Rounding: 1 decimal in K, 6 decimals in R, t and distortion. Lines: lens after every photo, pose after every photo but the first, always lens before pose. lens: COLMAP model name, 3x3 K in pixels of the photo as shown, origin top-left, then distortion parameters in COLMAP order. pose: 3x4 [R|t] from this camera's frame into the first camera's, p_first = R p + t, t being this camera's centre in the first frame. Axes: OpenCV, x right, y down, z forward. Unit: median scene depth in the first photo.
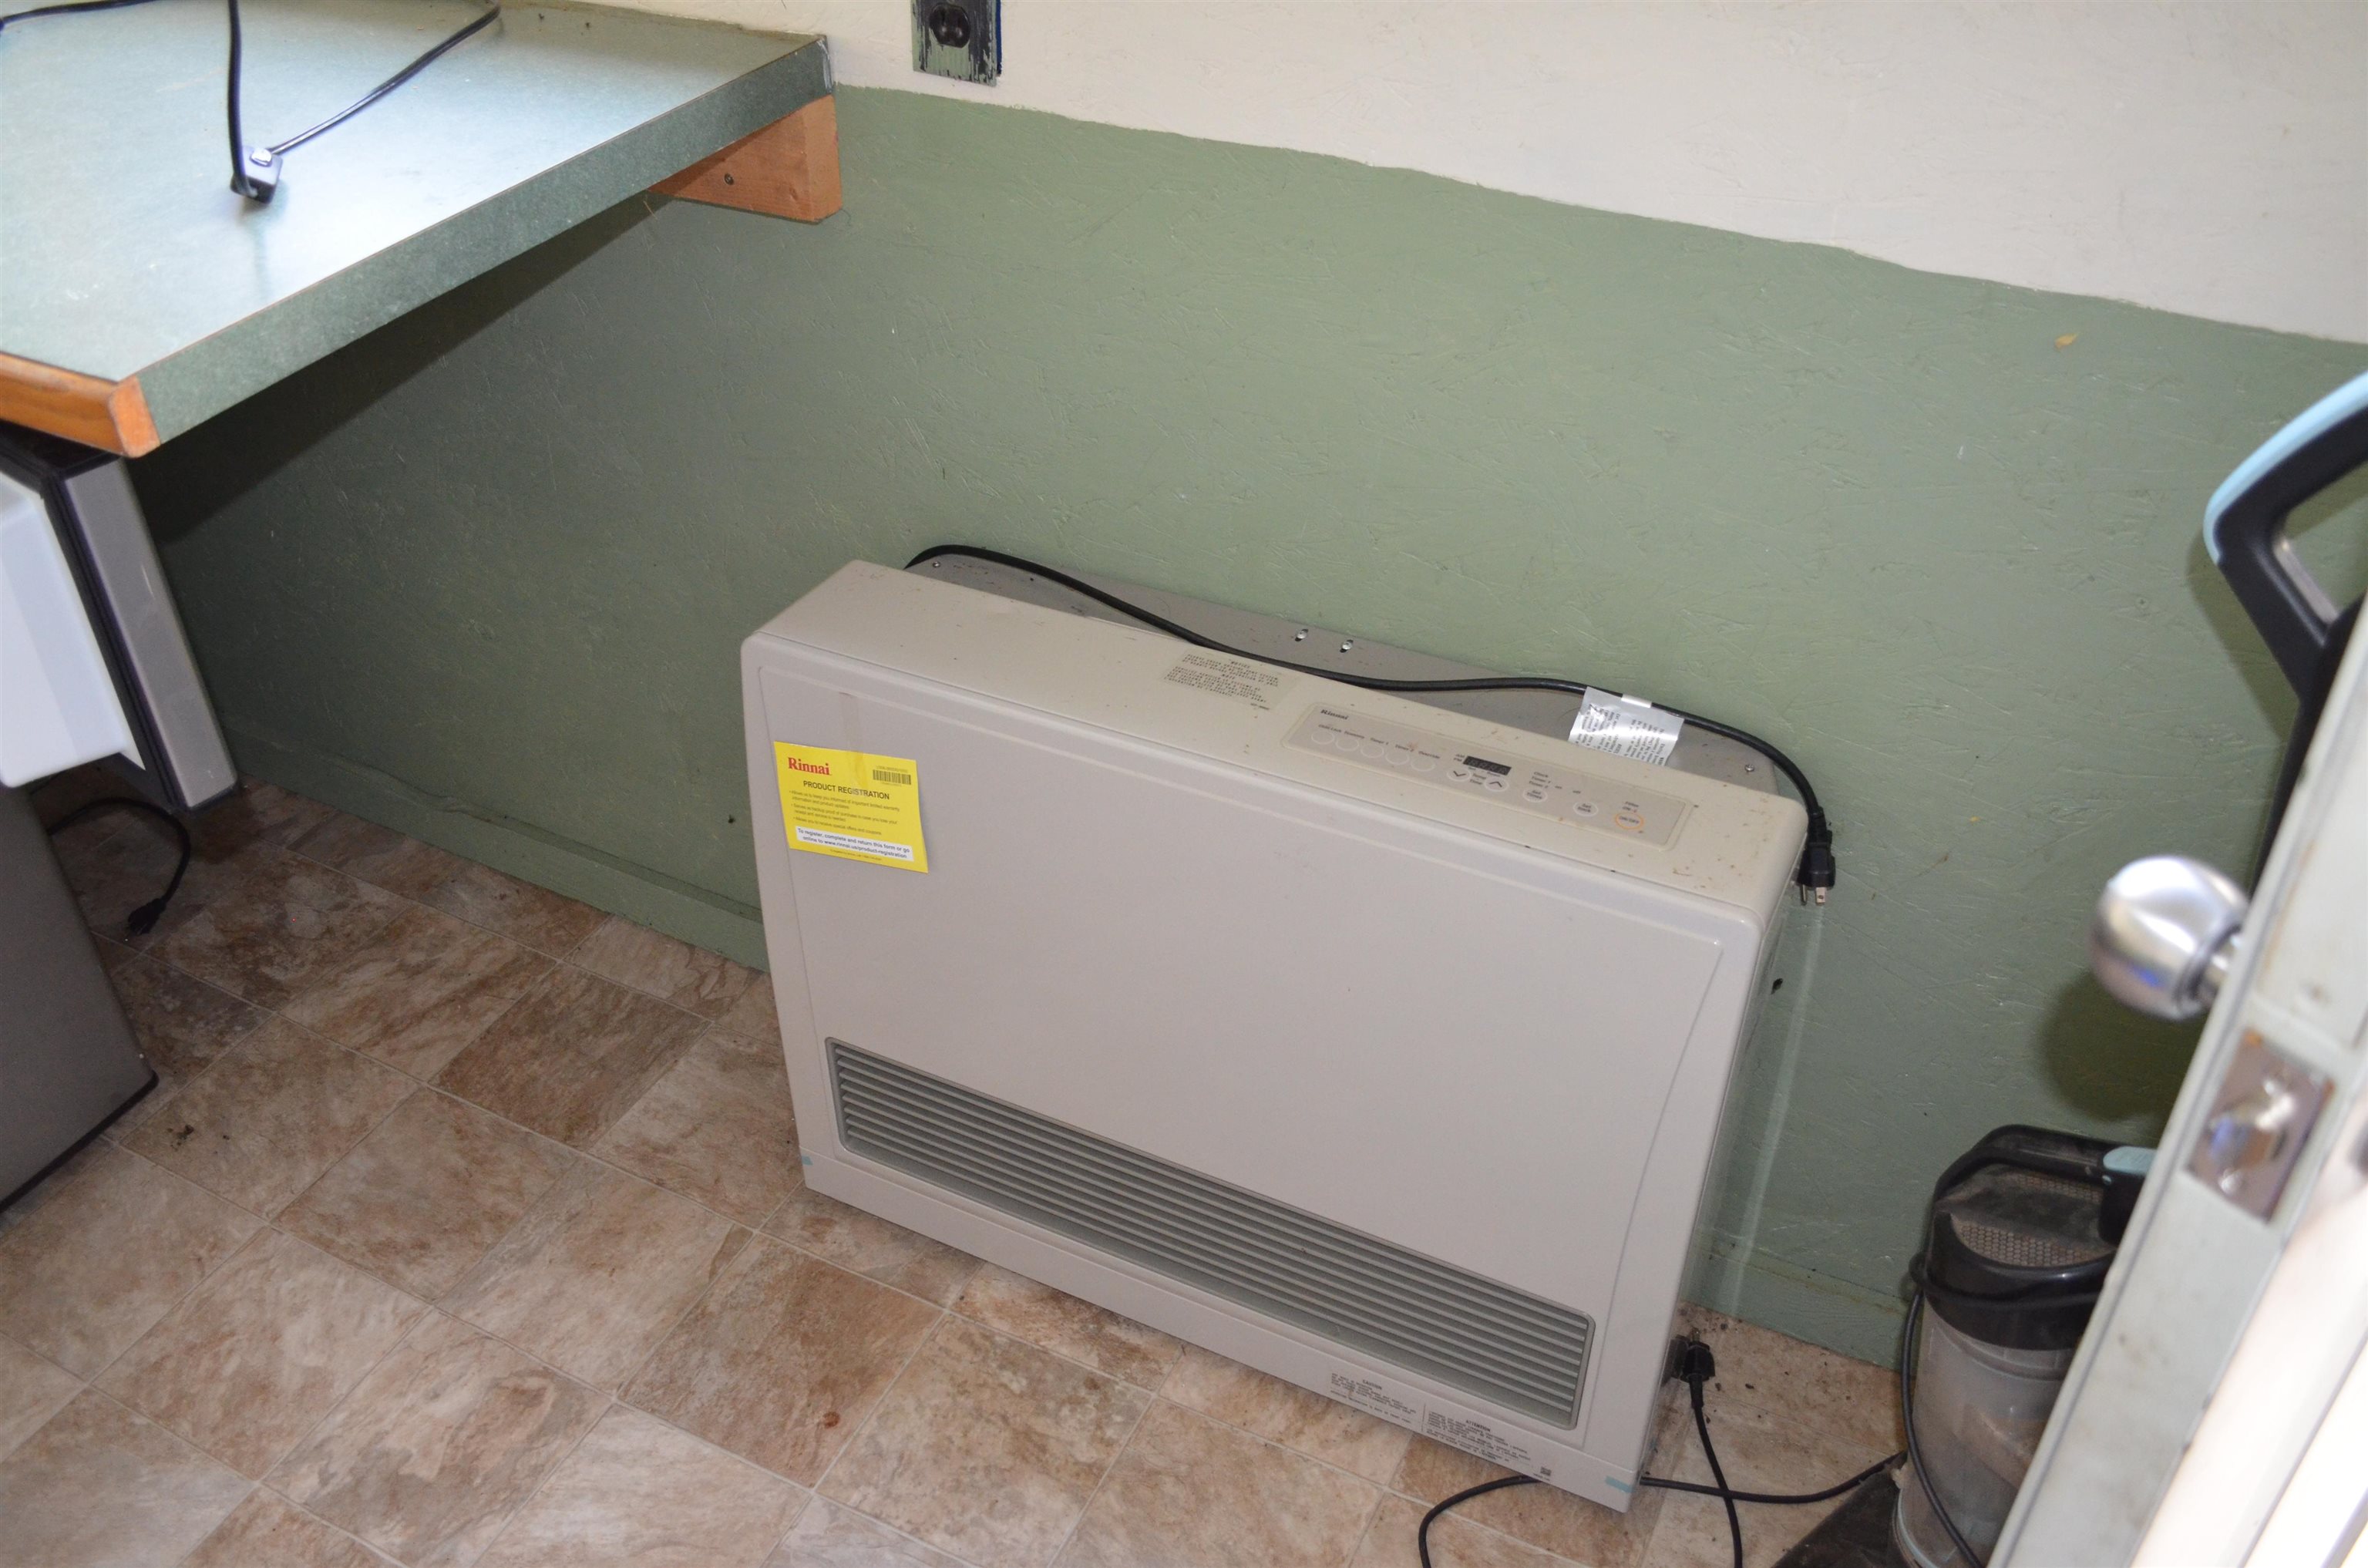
lens RADIAL K [[2042.9, 0, 1181.9], [0, 2042.9, 787.2], [0, 0, 1]] dist [-0.050898, 0.002629]
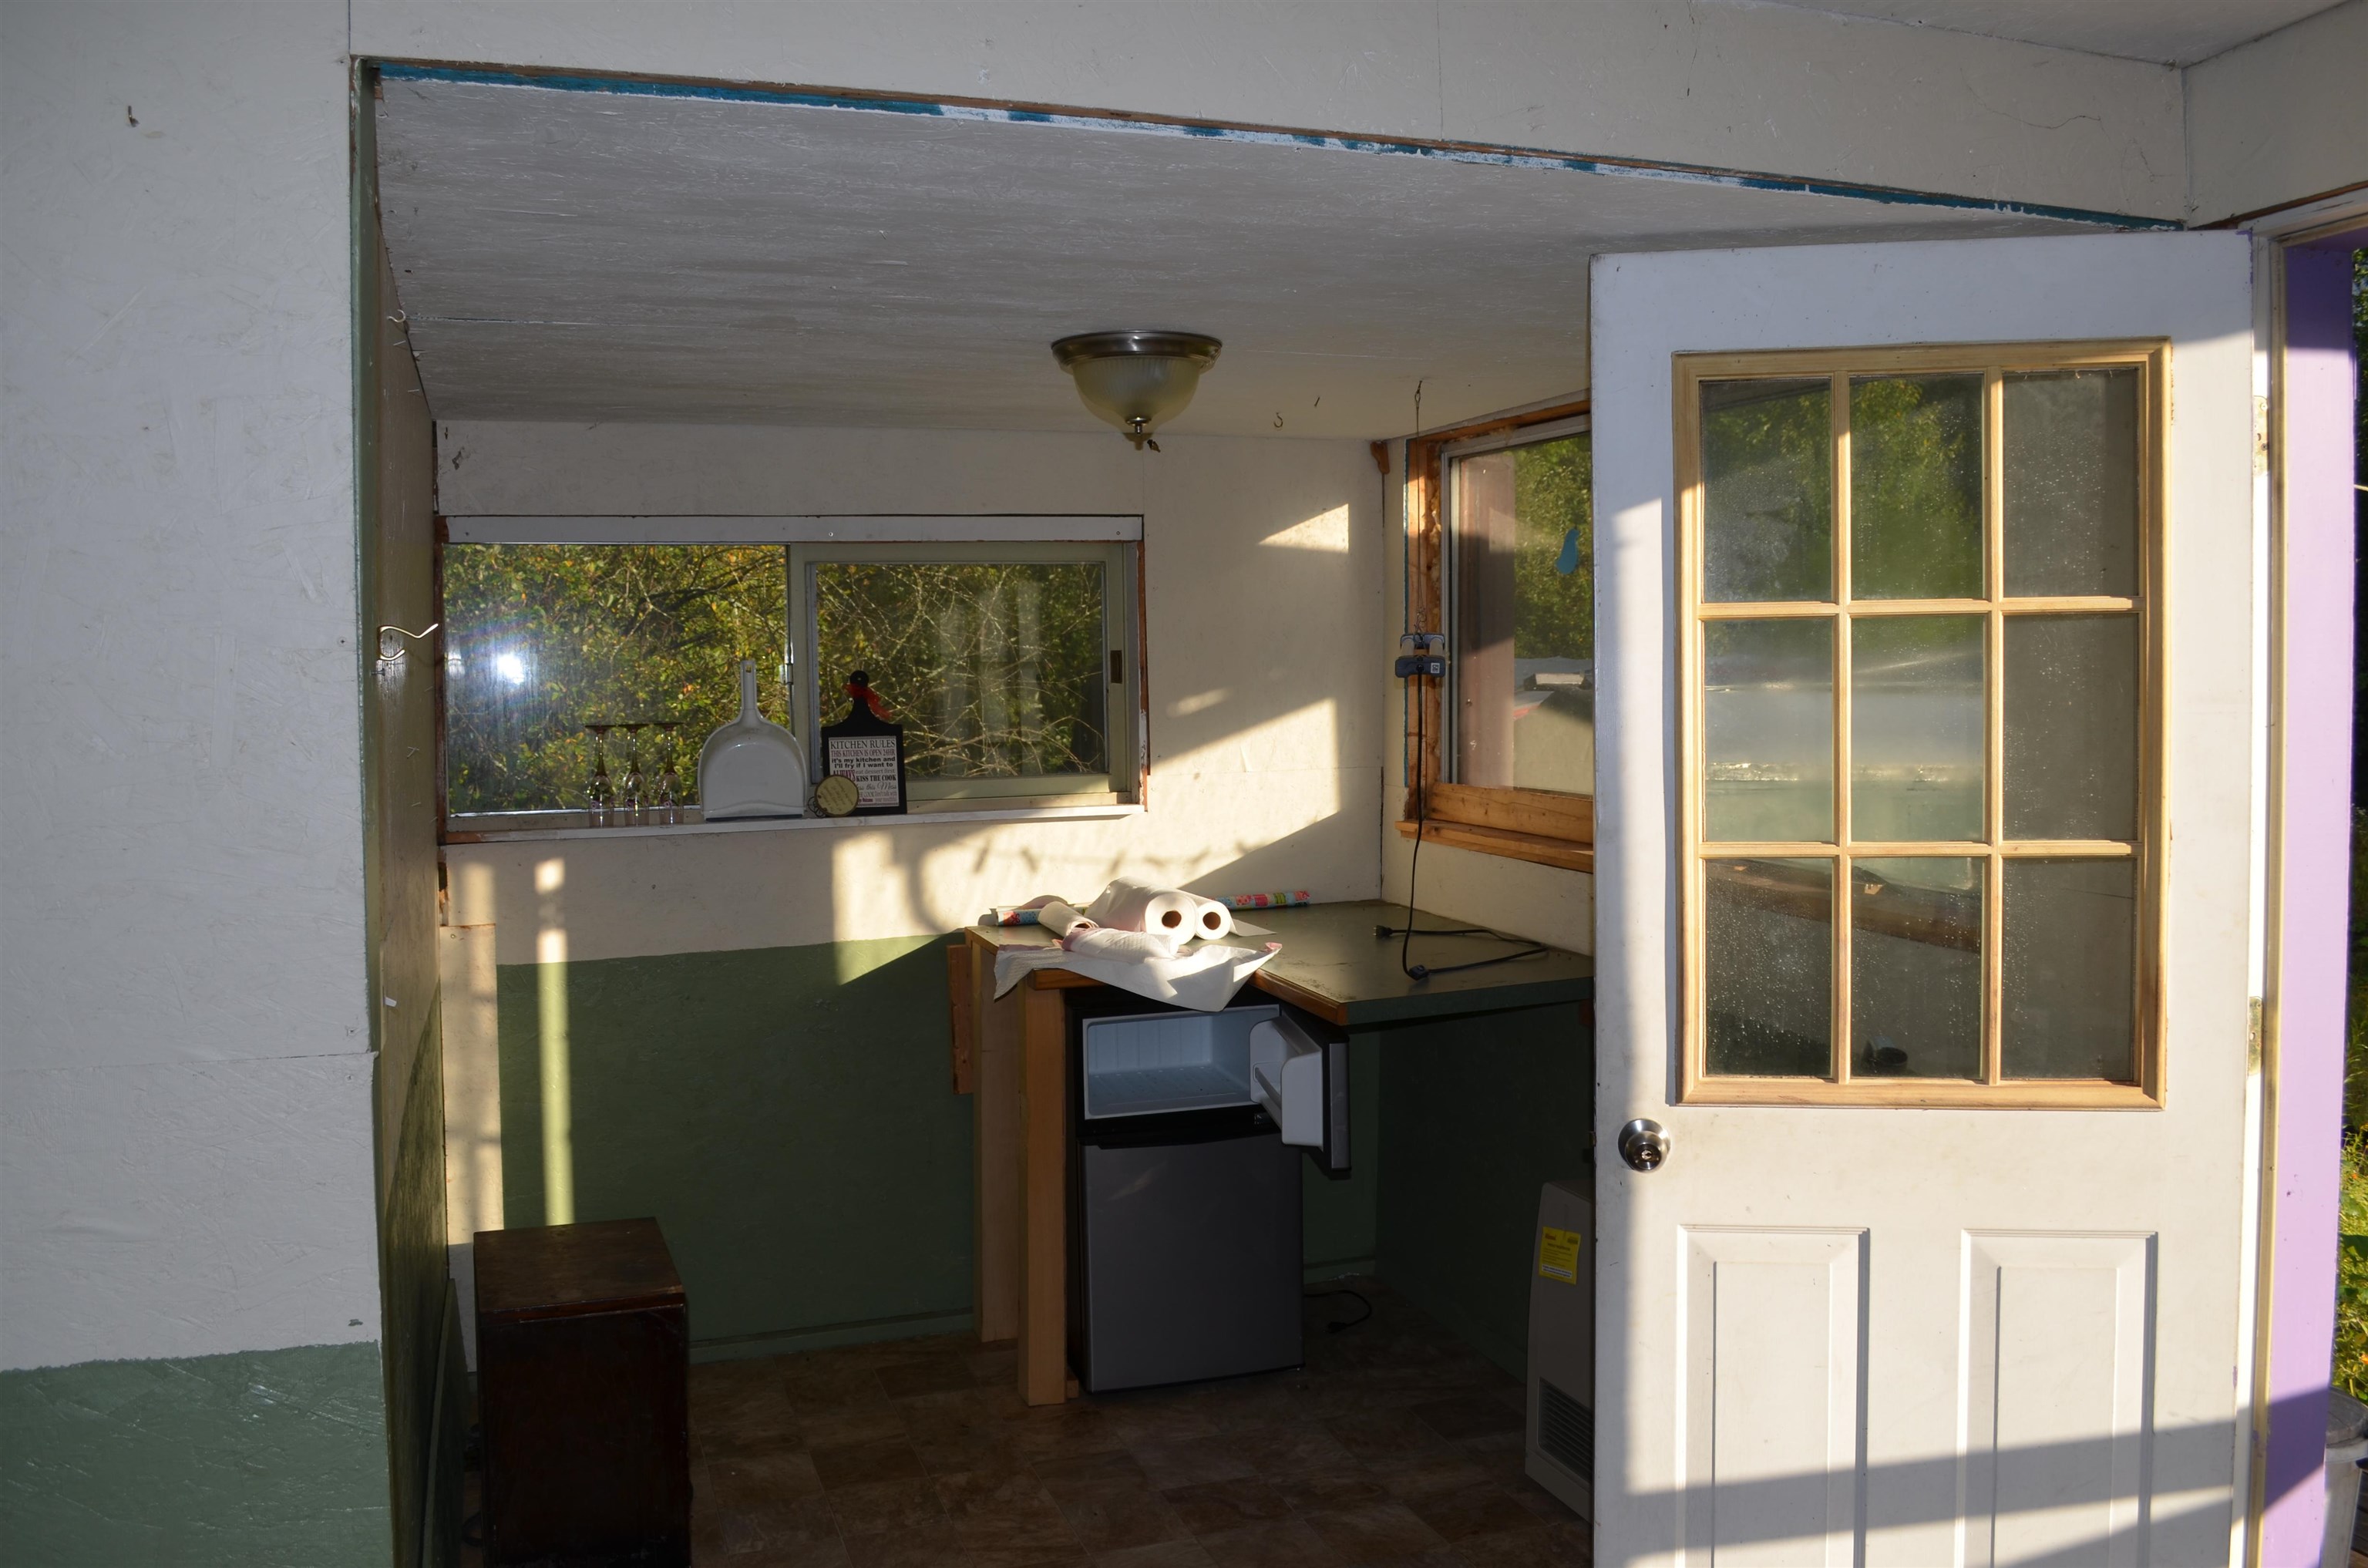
lens RADIAL K [[2042.9, 0, 1183.0], [0, 2042.9, 780.6], [0, 0, 1]] dist [-0.050898, 0.002629]
pose [[0.722784, 0.035022, -0.690186, 1.069642], [-0.403487, 0.832200, -0.380317, 0.588825], [0.561053, 0.553368, 0.615632, -0.962553]]
